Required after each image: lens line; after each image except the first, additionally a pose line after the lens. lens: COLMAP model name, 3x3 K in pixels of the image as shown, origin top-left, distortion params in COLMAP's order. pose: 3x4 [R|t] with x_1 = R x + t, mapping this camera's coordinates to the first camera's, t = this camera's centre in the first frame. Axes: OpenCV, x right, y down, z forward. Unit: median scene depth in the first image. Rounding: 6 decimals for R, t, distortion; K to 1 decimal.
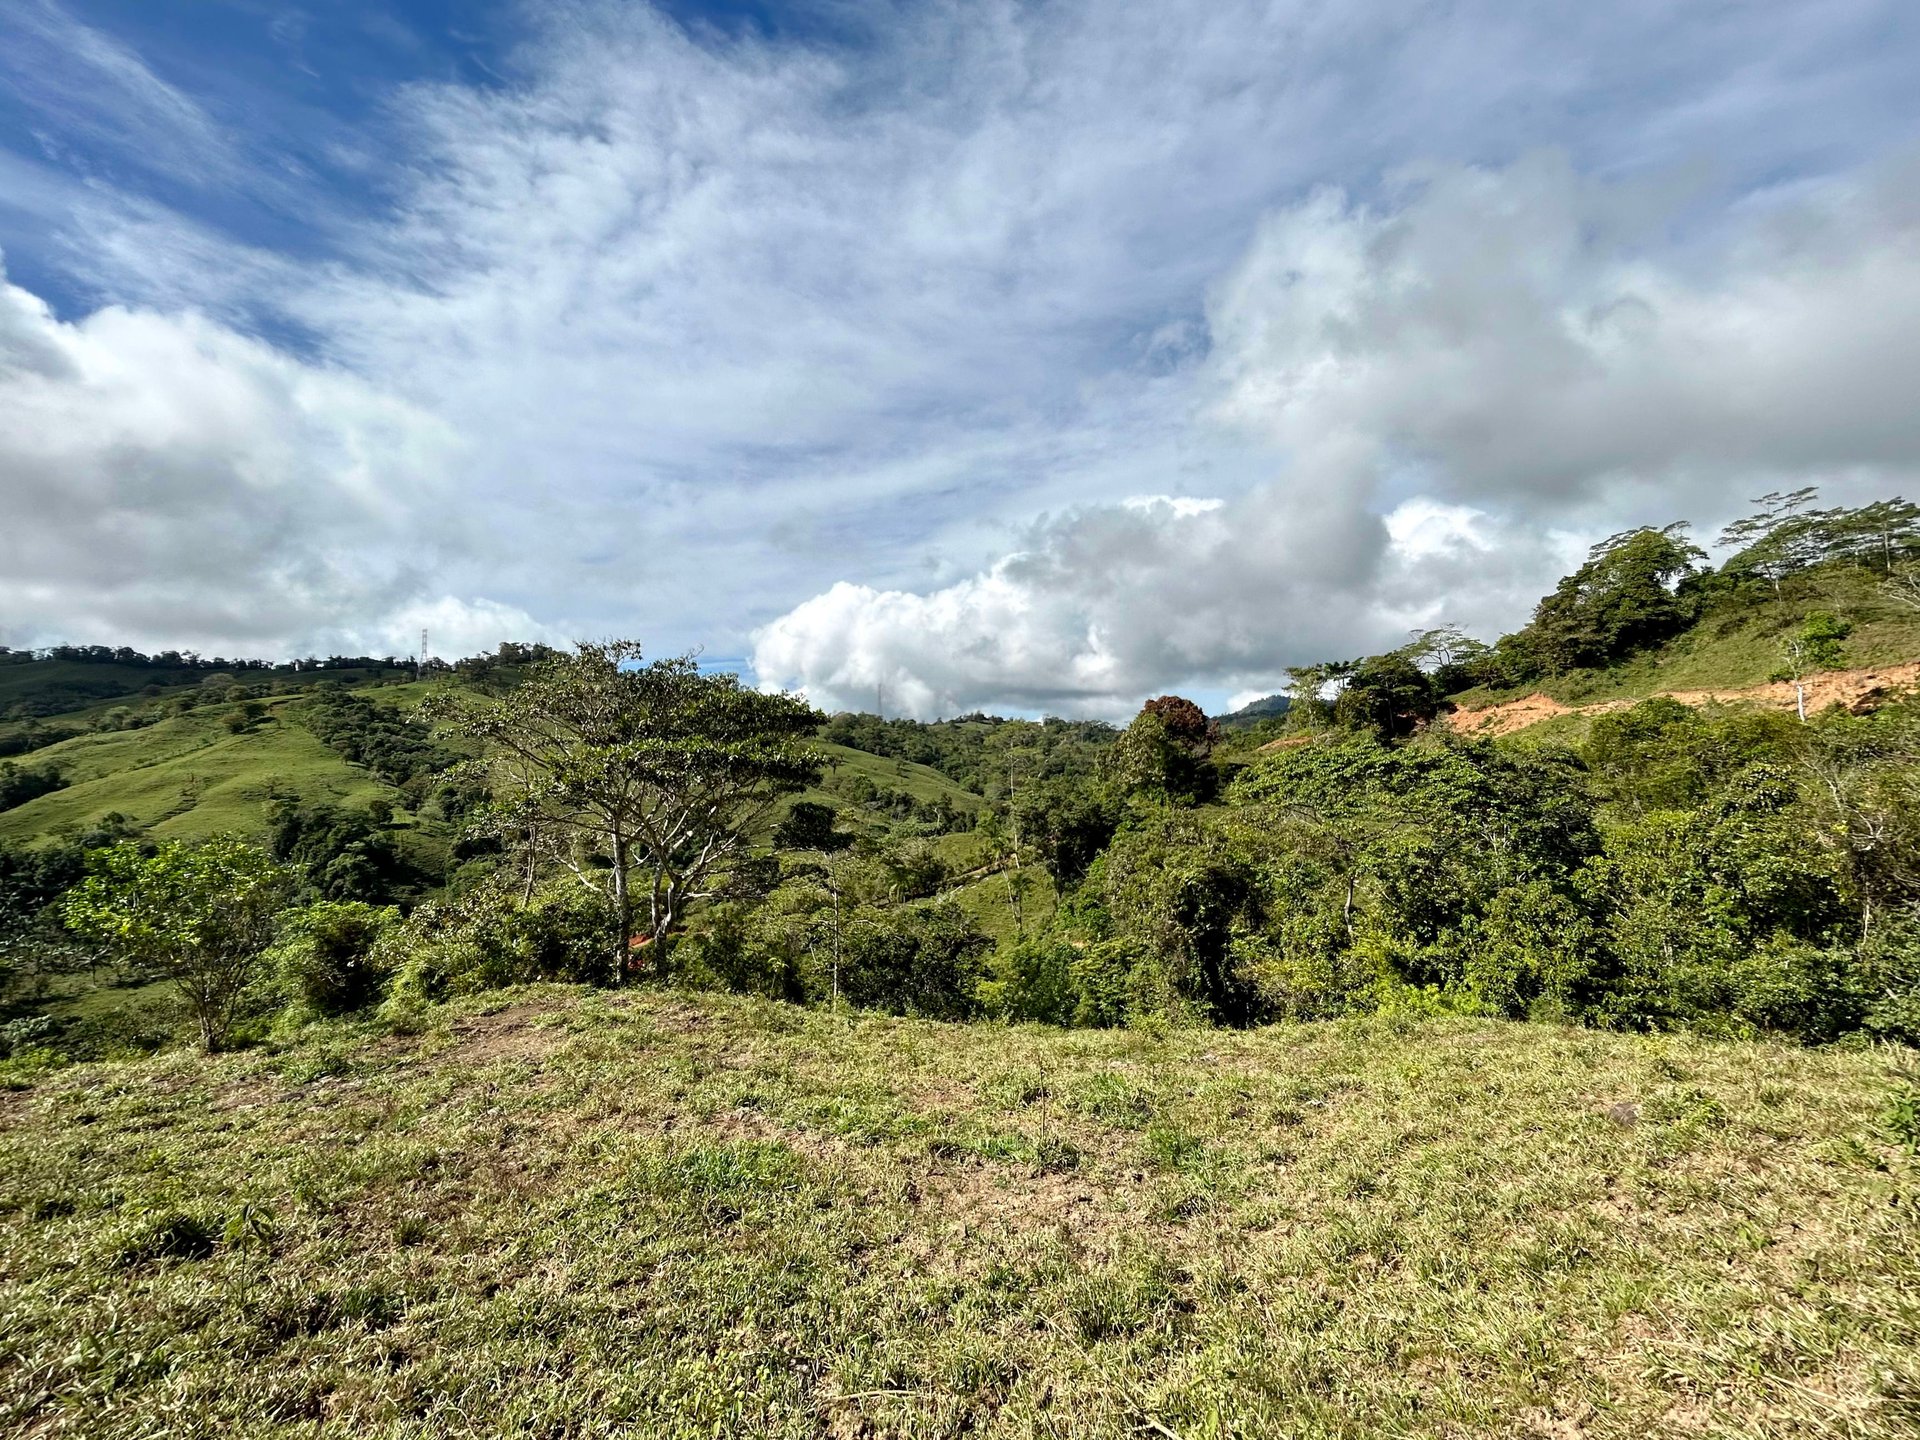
lens RADIAL K [[770.3, 0, 954.7], [0, 770.3, 720.4], [0, 0, 1]] dist [-0.001278, -0.000604]
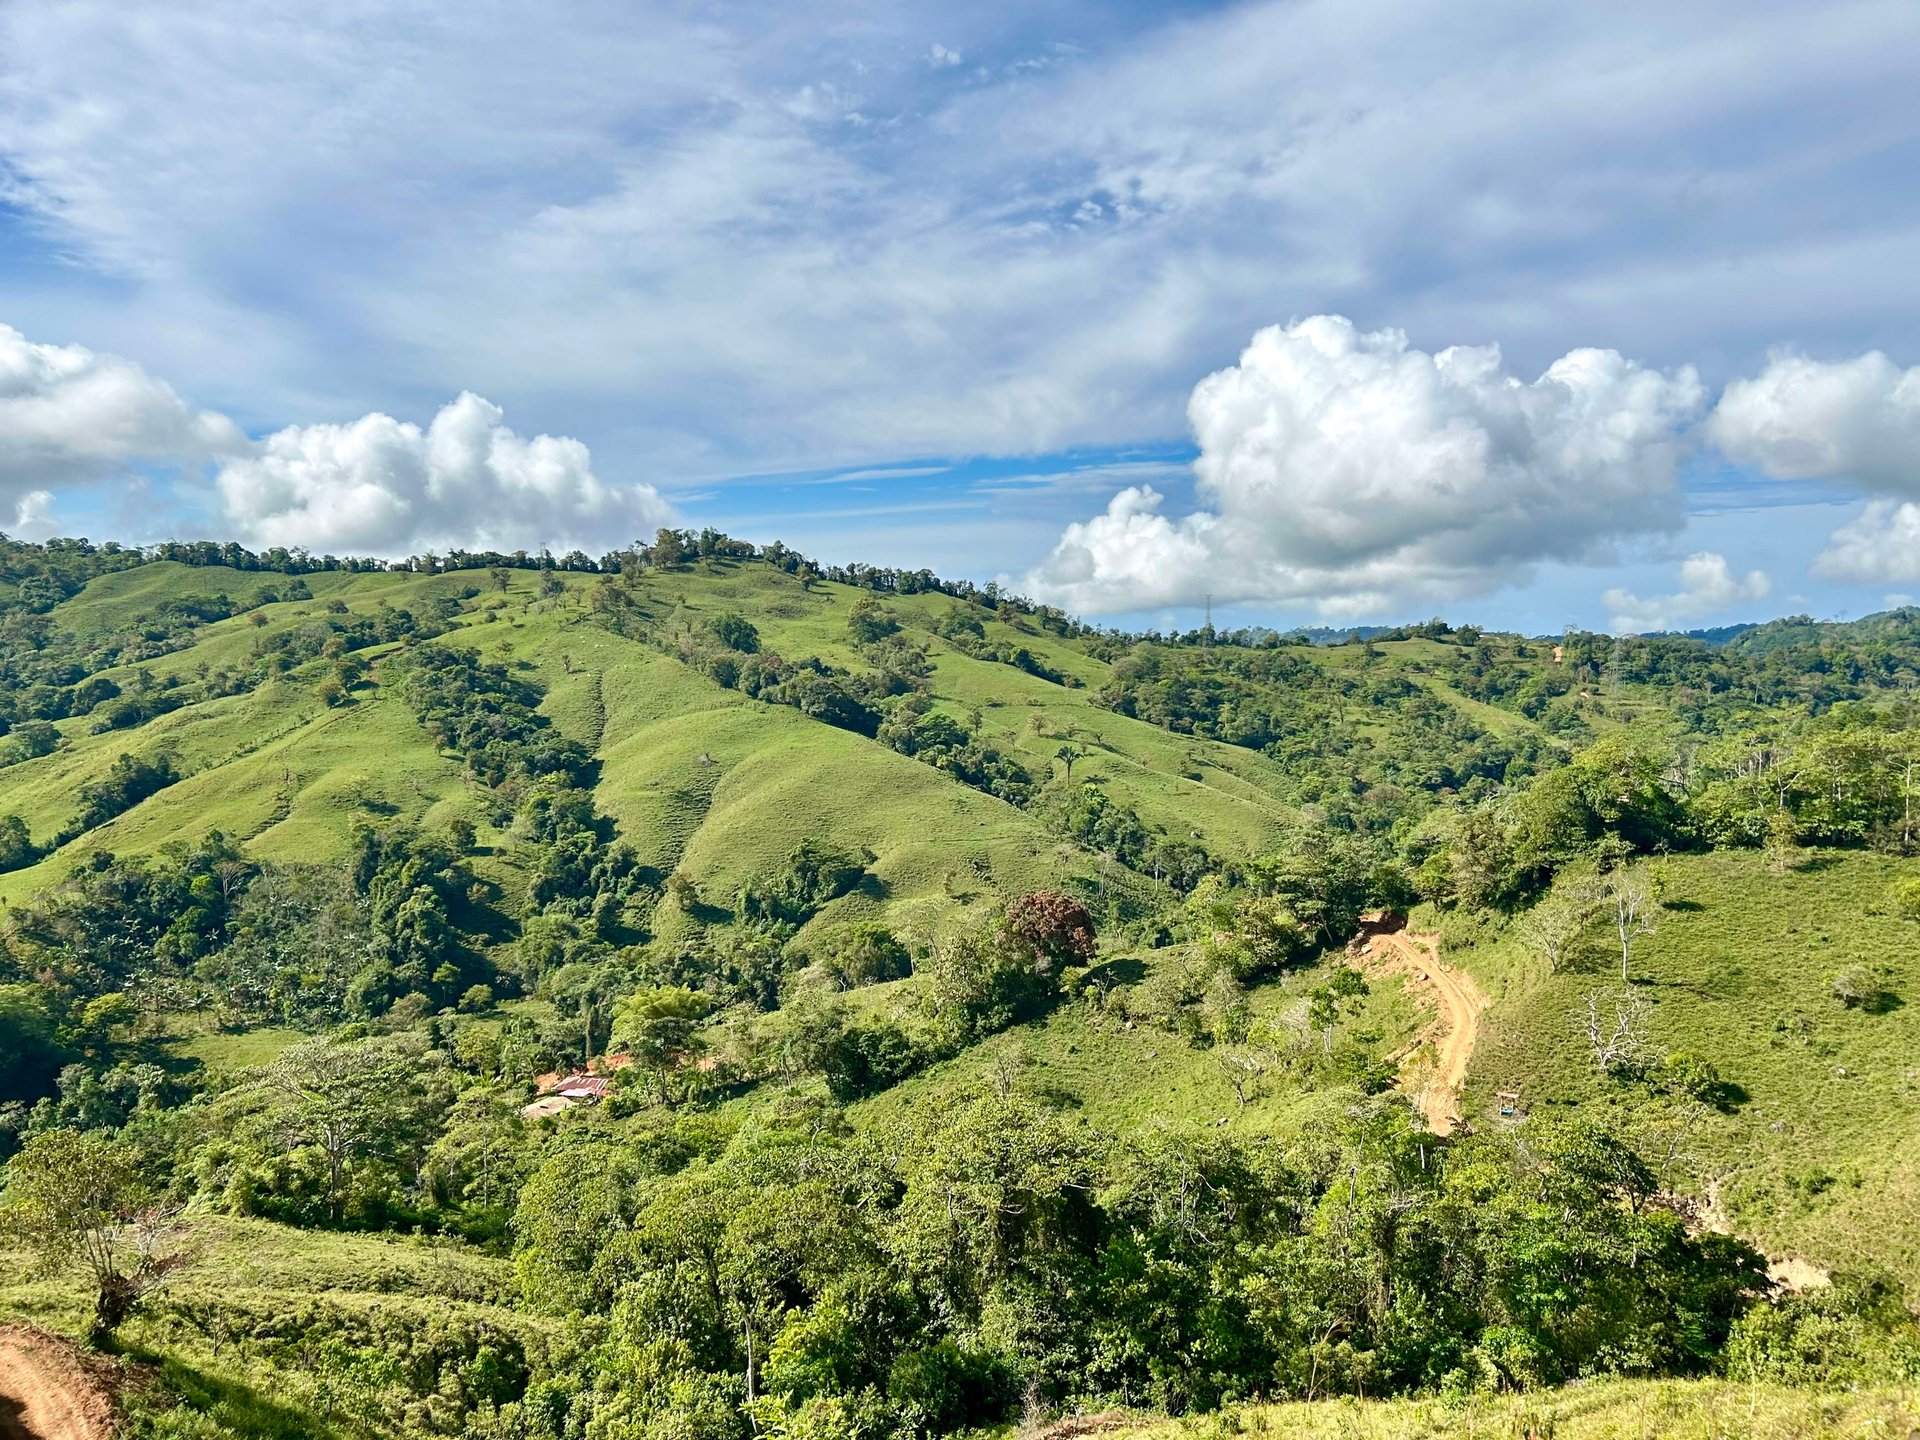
lens RADIAL K [[1436.8, 0, 966.8], [0, 1436.8, 713.2], [0, 0, 1]] dist [0.068617, -0.102615]
pose [[0.933221, 0.028978, -0.358133, 0.252516], [0.006333, 0.995261, 0.097032, -0.128037], [0.359247, -0.092820, 0.928615, -0.190555]]
